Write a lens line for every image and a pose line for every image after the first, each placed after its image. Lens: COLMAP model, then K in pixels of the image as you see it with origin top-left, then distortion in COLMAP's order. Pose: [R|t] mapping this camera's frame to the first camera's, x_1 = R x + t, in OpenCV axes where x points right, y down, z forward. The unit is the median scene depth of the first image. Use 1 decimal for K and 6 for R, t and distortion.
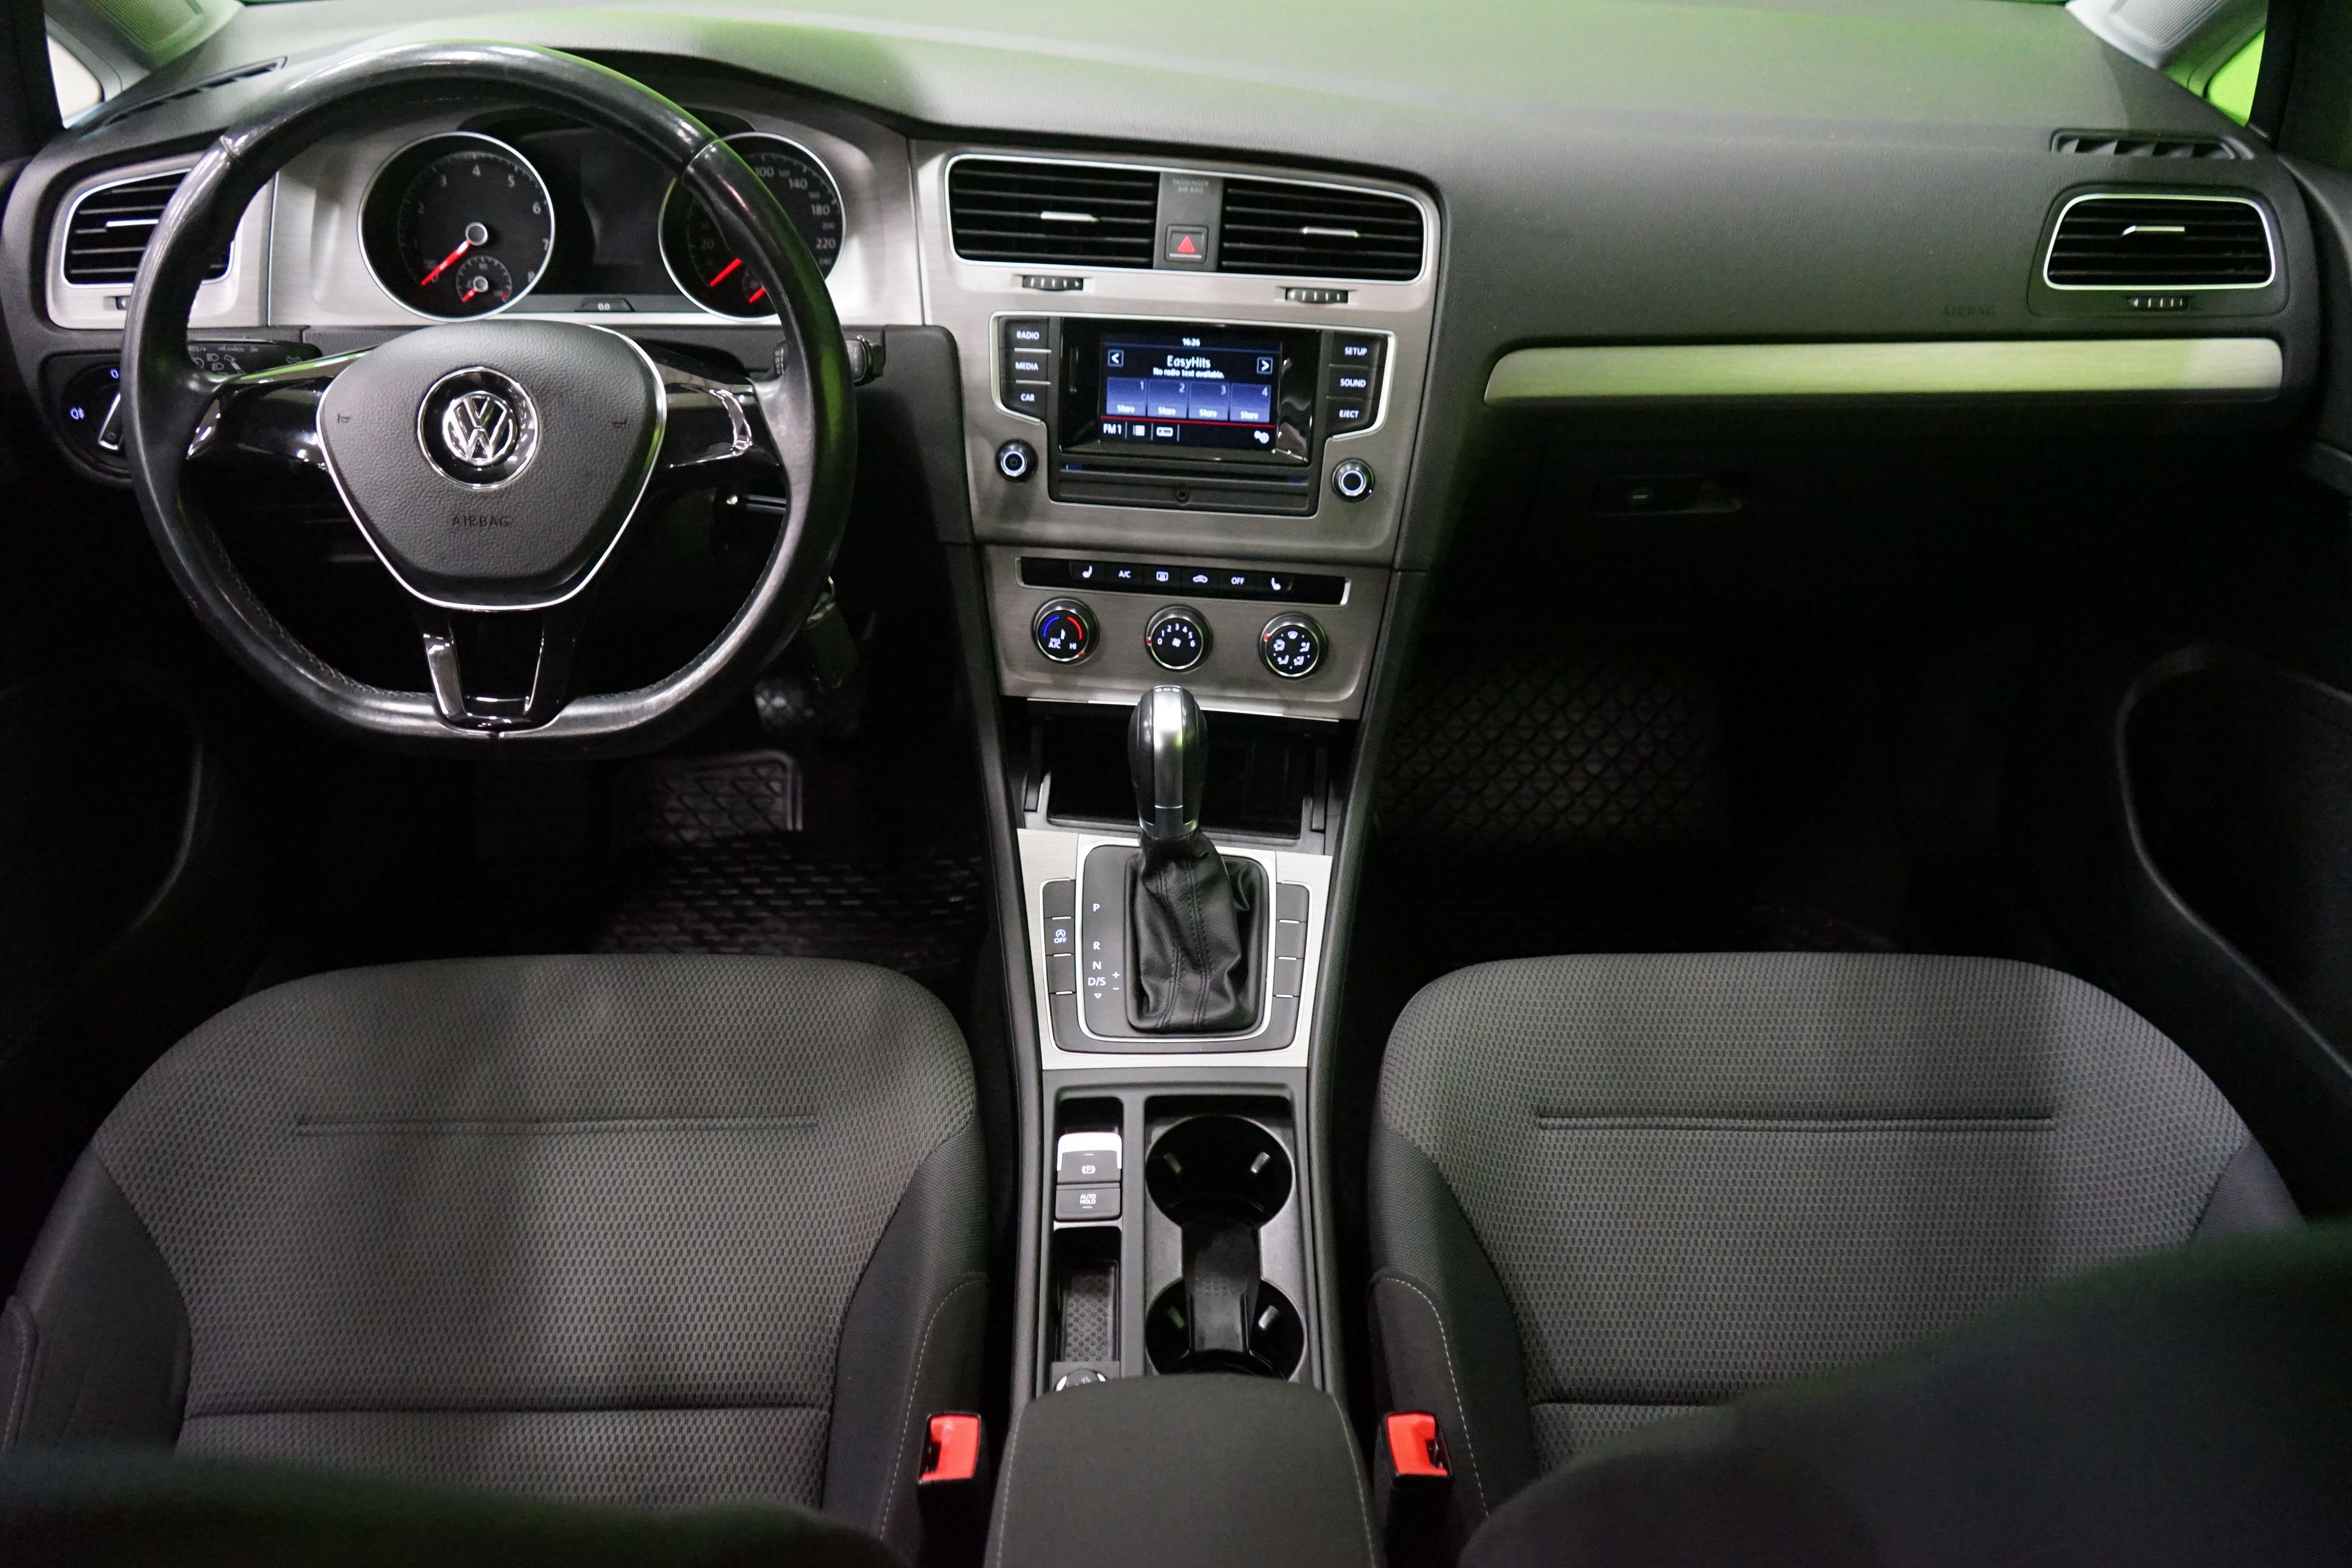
lens RADIAL K [[1938.3, 0, 1176.0], [0, 1938.3, 784.0], [0, 0, 1]] dist [-0.006192, 0.008444]
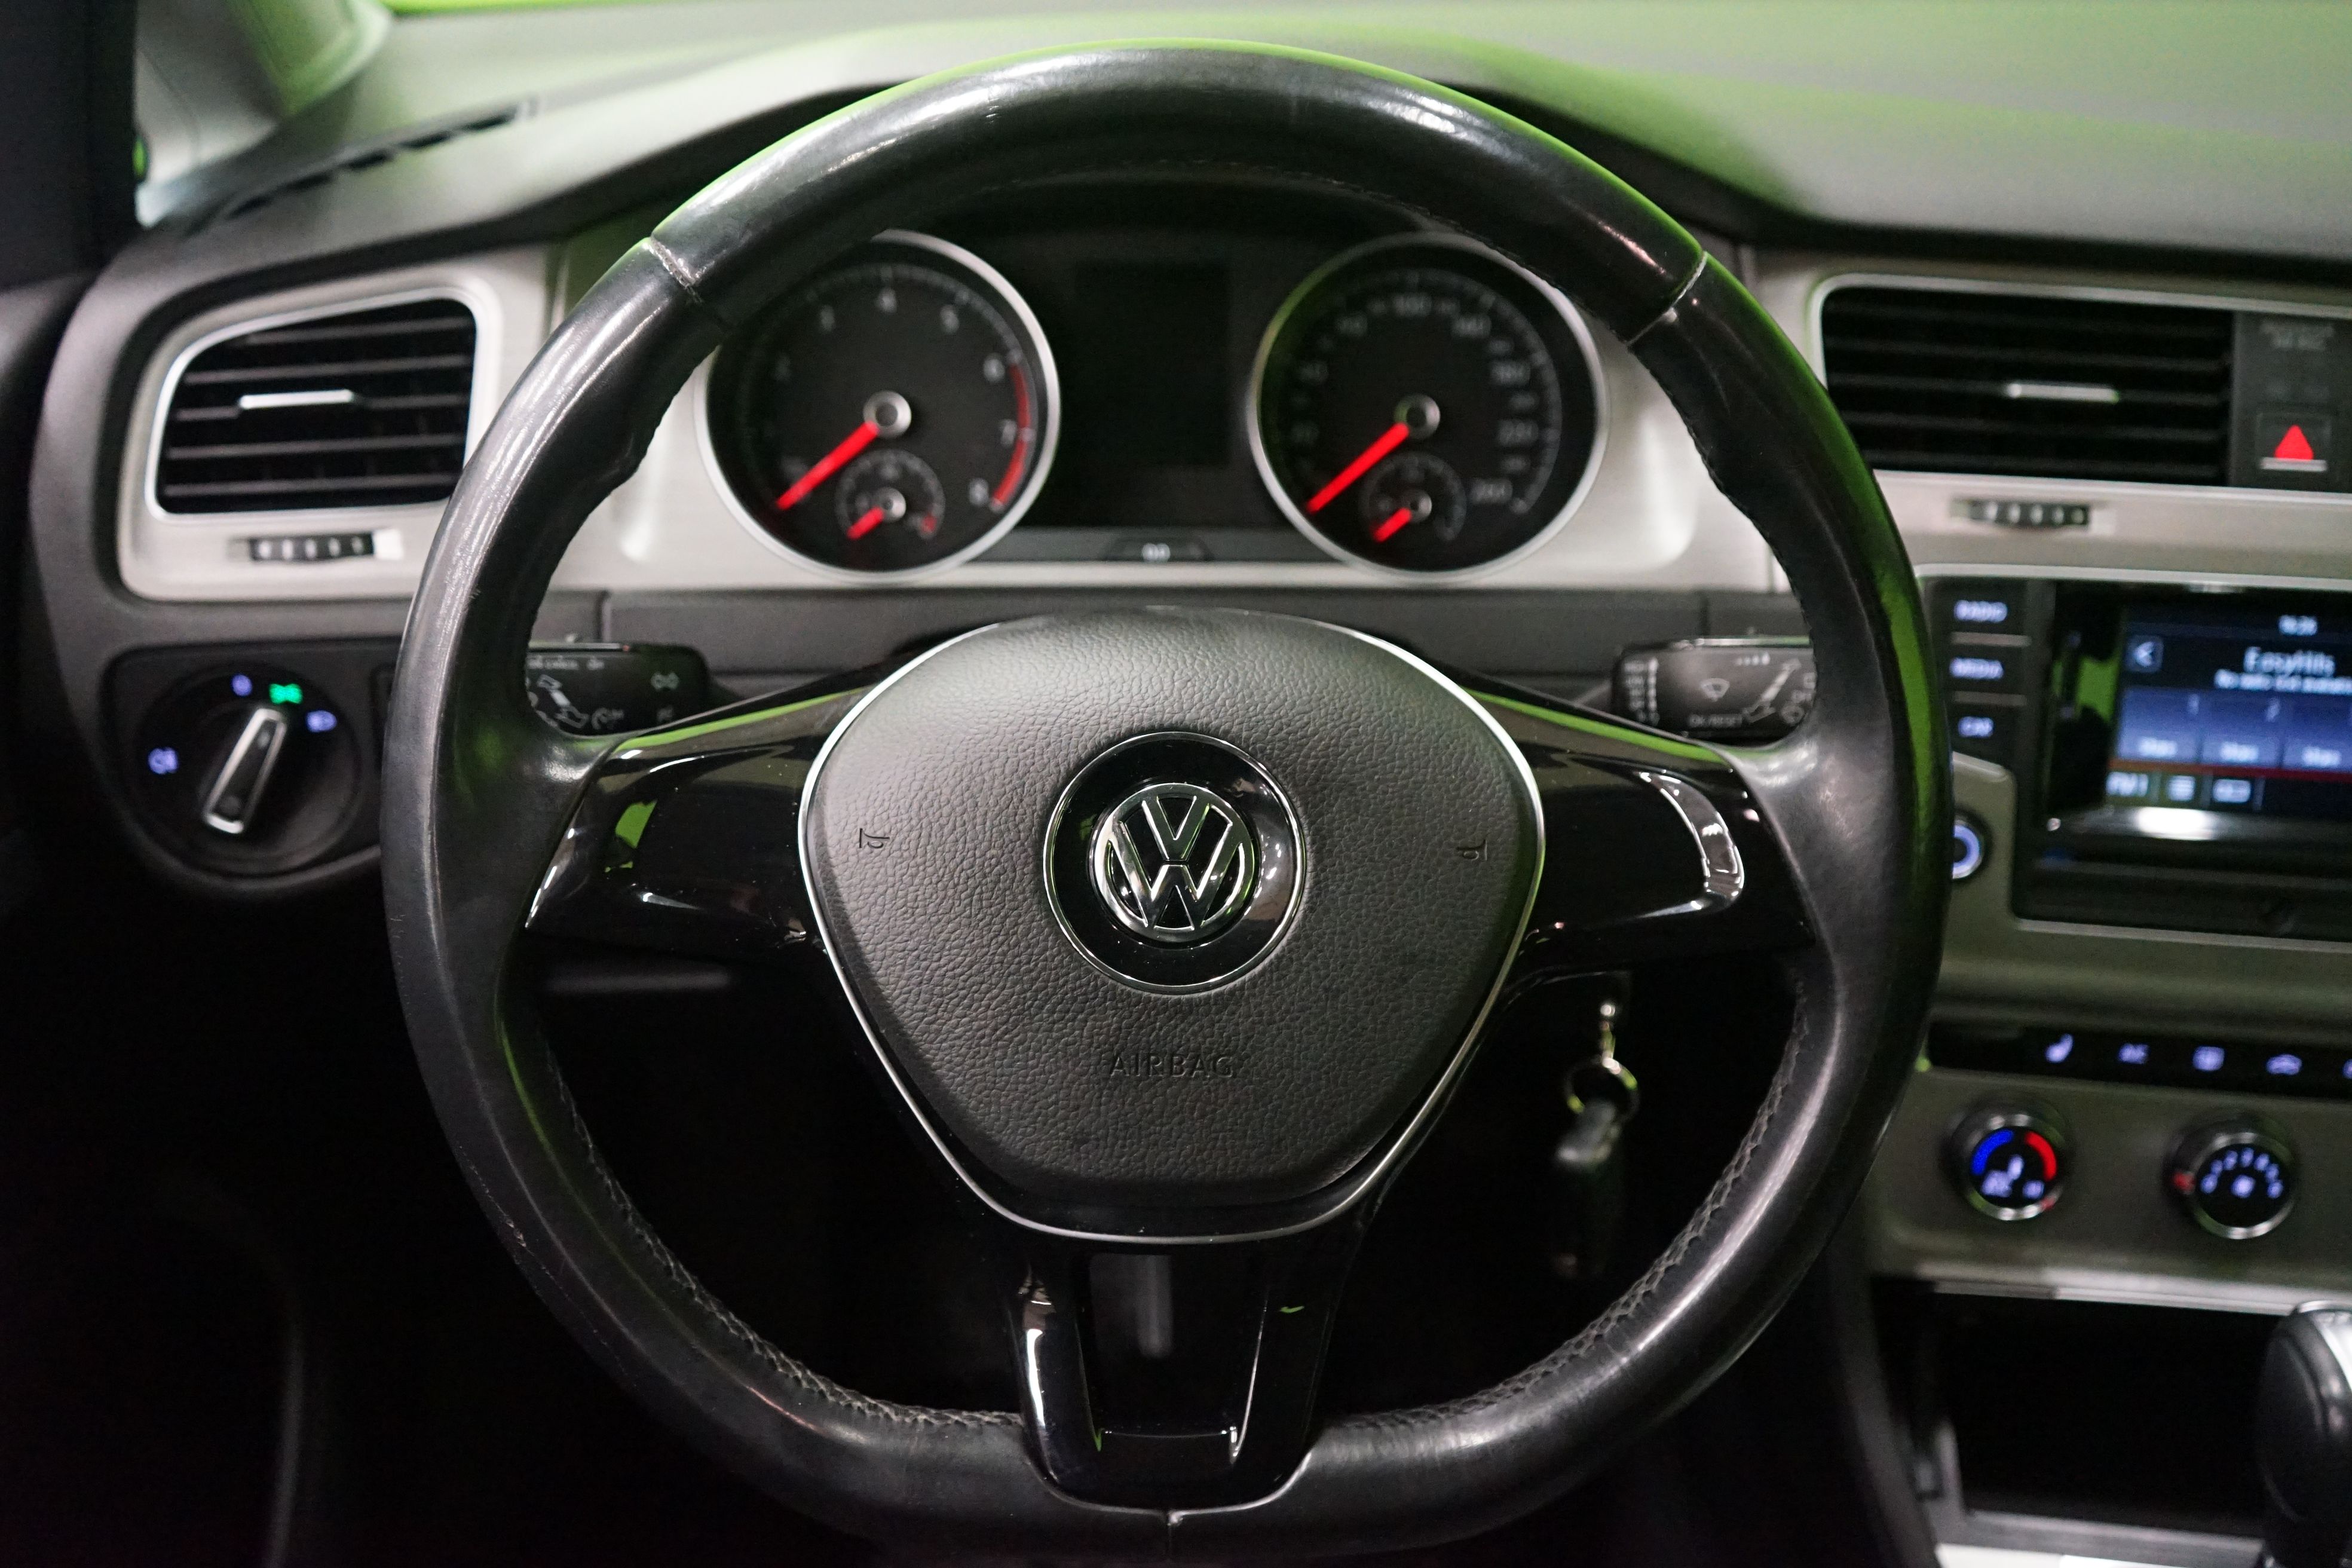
lens RADIAL K [[2352.2, 0, 1176.0], [0, 2352.2, 784.0], [0, 0, 1]] dist [-0.005739, 0.002329]
pose [[0.999889, -0.000028, 0.014870, -0.302306], [0.001496, 0.995111, -0.098747, -0.120965], [-0.014795, 0.098758, 0.995002, 0.369057]]
